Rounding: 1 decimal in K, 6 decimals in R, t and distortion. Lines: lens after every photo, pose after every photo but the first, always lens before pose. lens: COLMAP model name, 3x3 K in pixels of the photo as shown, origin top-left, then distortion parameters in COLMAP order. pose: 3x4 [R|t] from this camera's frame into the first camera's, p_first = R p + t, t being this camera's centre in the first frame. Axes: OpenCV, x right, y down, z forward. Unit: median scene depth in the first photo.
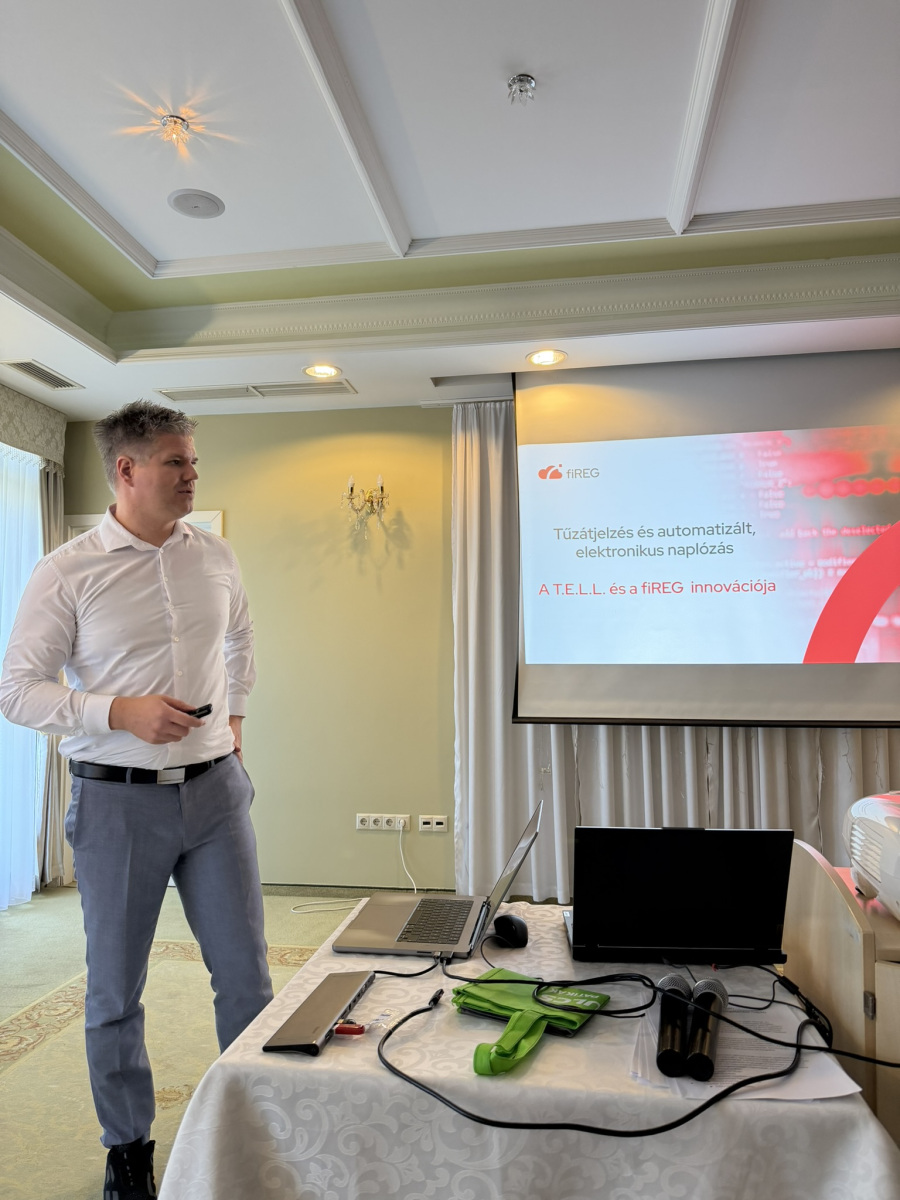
lens RADIAL K [[849.7, 0, 448.2], [0, 849.7, 602.0], [0, 0, 1]] dist [0.051276, -0.063625]
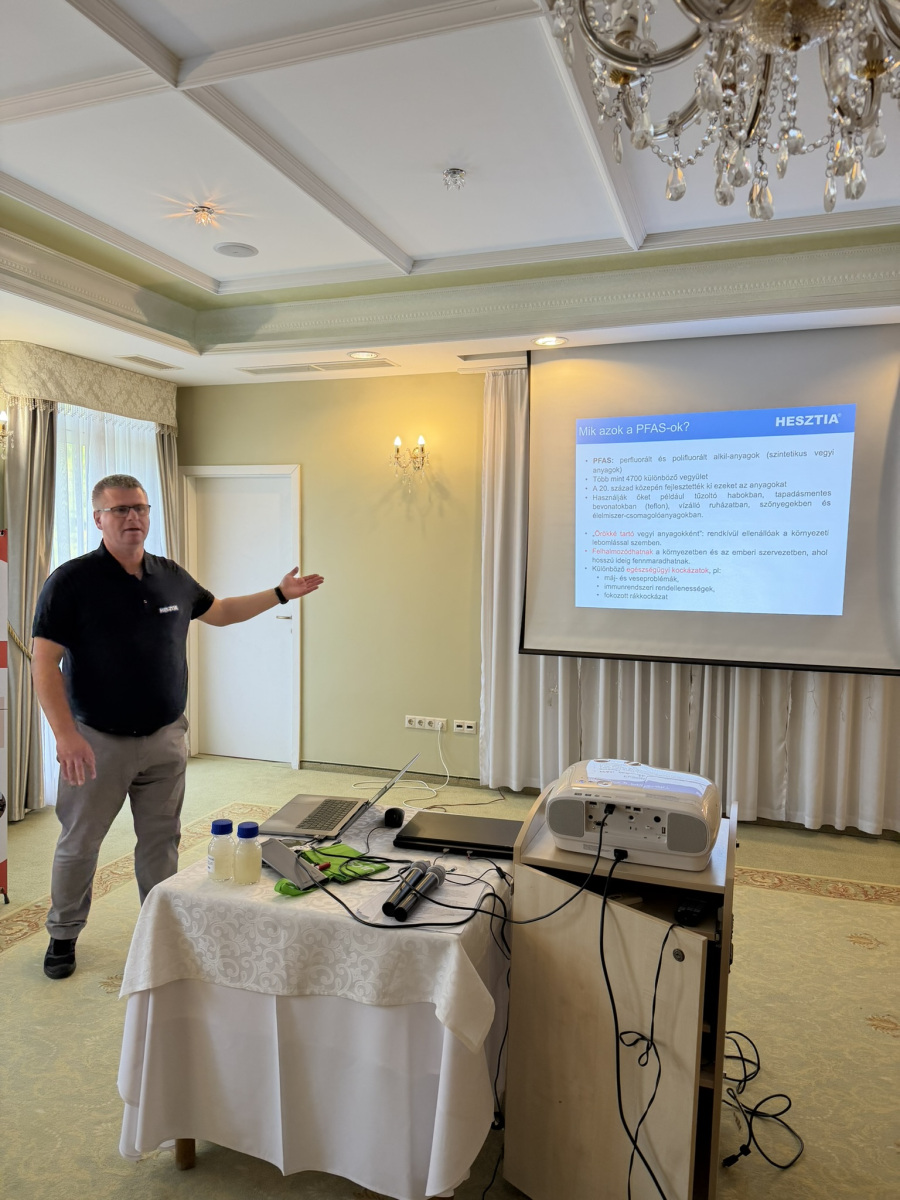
lens RADIAL K [[849.7, 0, 450.3], [0, 849.7, 605.2], [0, 0, 1]] dist [0.051276, -0.063625]
pose [[0.983079, 0.028422, -0.180966, 0.221070], [-0.001259, 0.988915, 0.148476, -0.117389], [0.183180, -0.145735, 0.972217, -0.206799]]
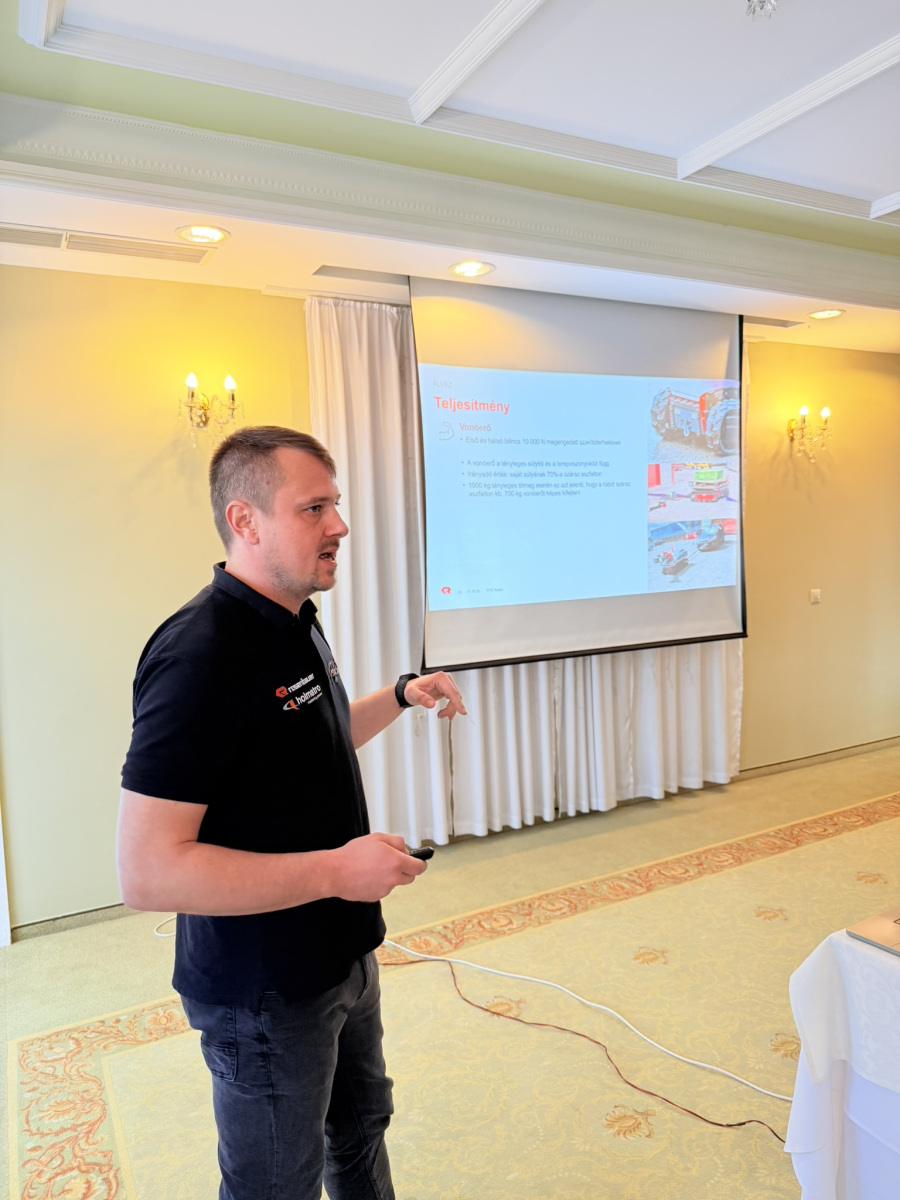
lens RADIAL K [[849.7, 0, 455.8], [0, 849.7, 597.7], [0, 0, 1]] dist [0.051276, -0.063625]
pose [[0.799163, -0.069539, 0.597079, -0.499363], [-0.012034, 0.991236, 0.131551, -0.069762], [-0.600994, -0.112316, 0.791322, 0.287424]]
